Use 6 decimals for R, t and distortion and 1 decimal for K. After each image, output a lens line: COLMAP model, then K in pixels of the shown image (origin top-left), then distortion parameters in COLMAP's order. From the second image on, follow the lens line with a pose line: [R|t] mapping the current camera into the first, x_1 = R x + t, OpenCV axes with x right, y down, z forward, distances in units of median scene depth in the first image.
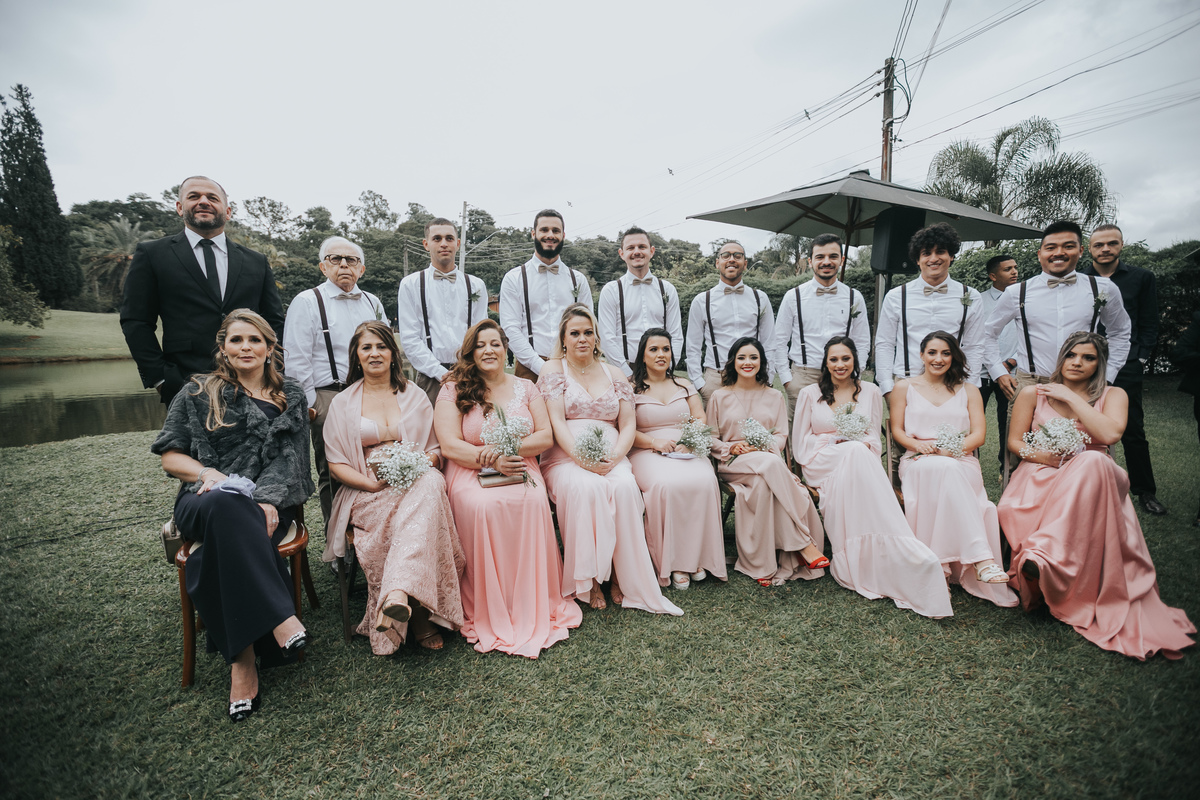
lens RADIAL K [[540.4, 0, 602.7], [0, 540.4, 402.5], [0, 0, 1]] dist [-0.041996, 0.010746]
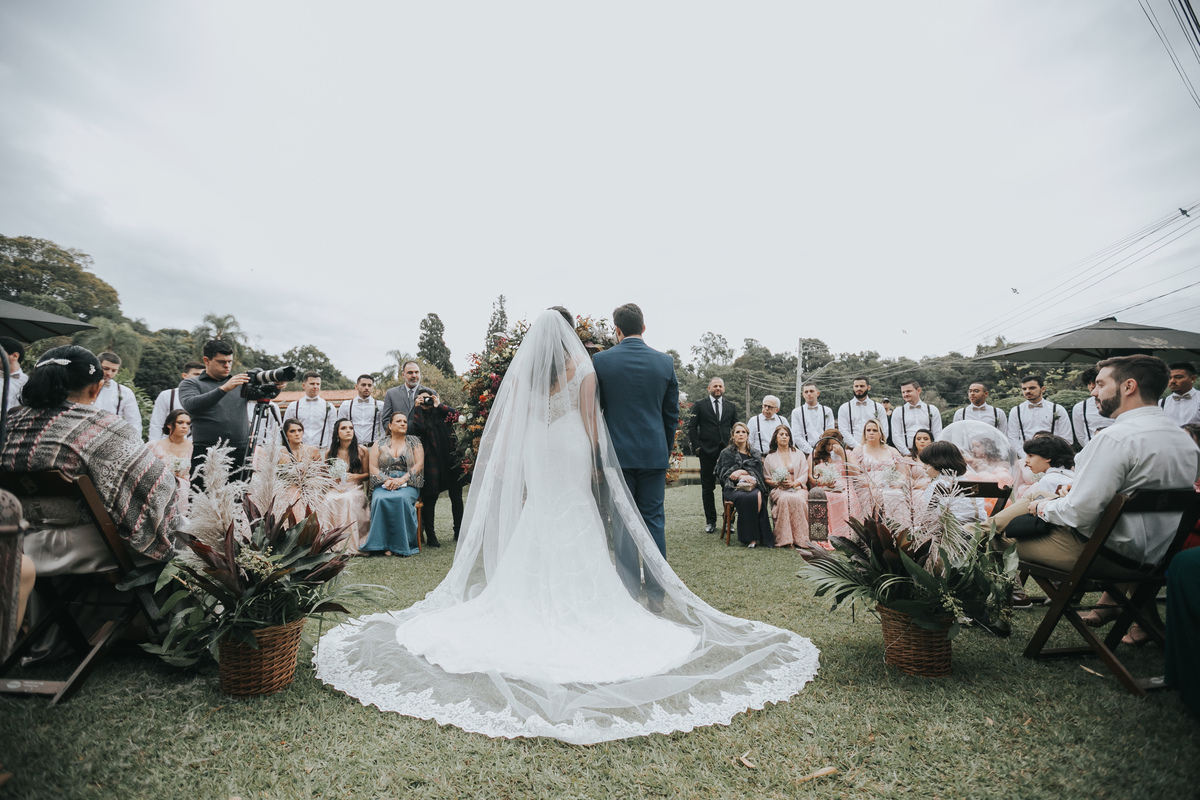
lens RADIAL K [[540.4, 0, 595.6], [0, 540.4, 398.7], [0, 0, 1]] dist [-0.041996, 0.010746]
pose [[0.821991, -0.052989, -0.567029, 0.025086], [-0.084262, 0.973387, -0.213114, 0.027697], [0.563232, 0.222957, 0.795651, -0.129552]]
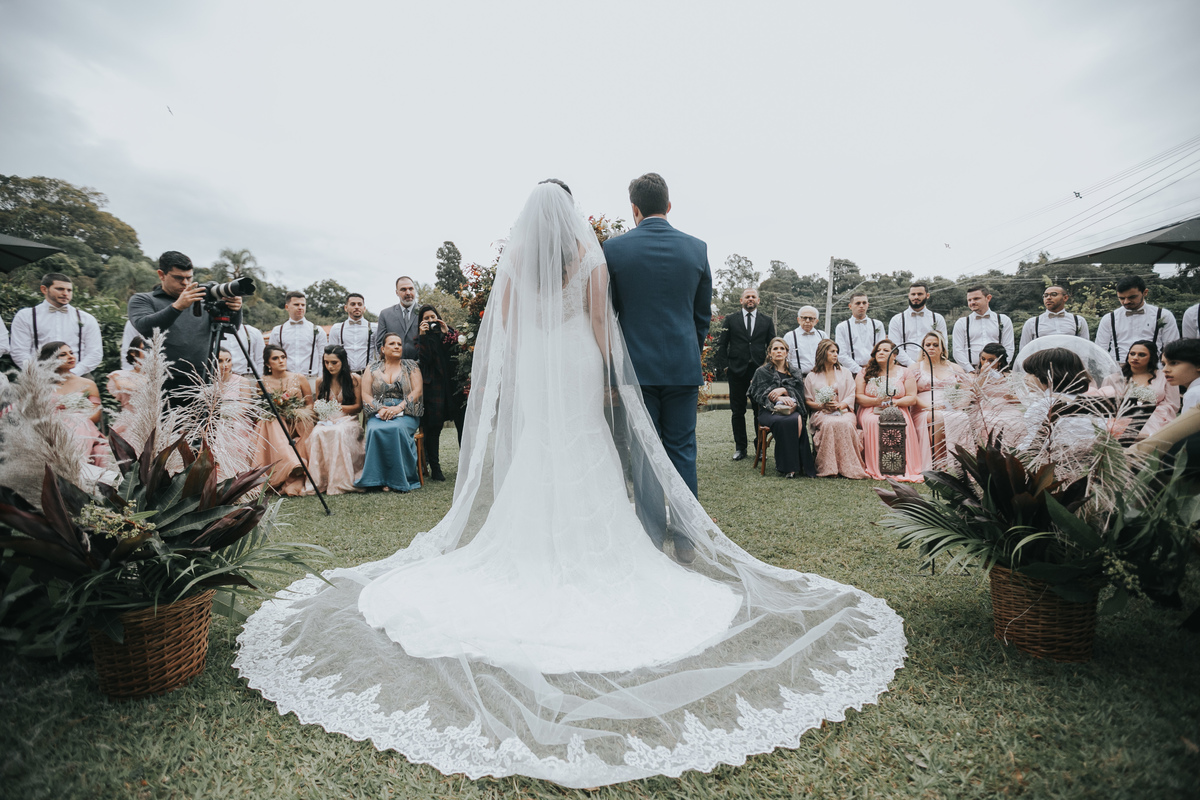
lens RADIAL K [[540.4, 0, 597.5], [0, 540.4, 400.8], [0, 0, 1]] dist [-0.041996, 0.010746]
pose [[0.798631, 0.011194, -0.601717, 0.012732], [-0.071203, 0.994562, -0.076001, 0.026944], [0.597594, 0.103541, 0.795085, -0.108366]]
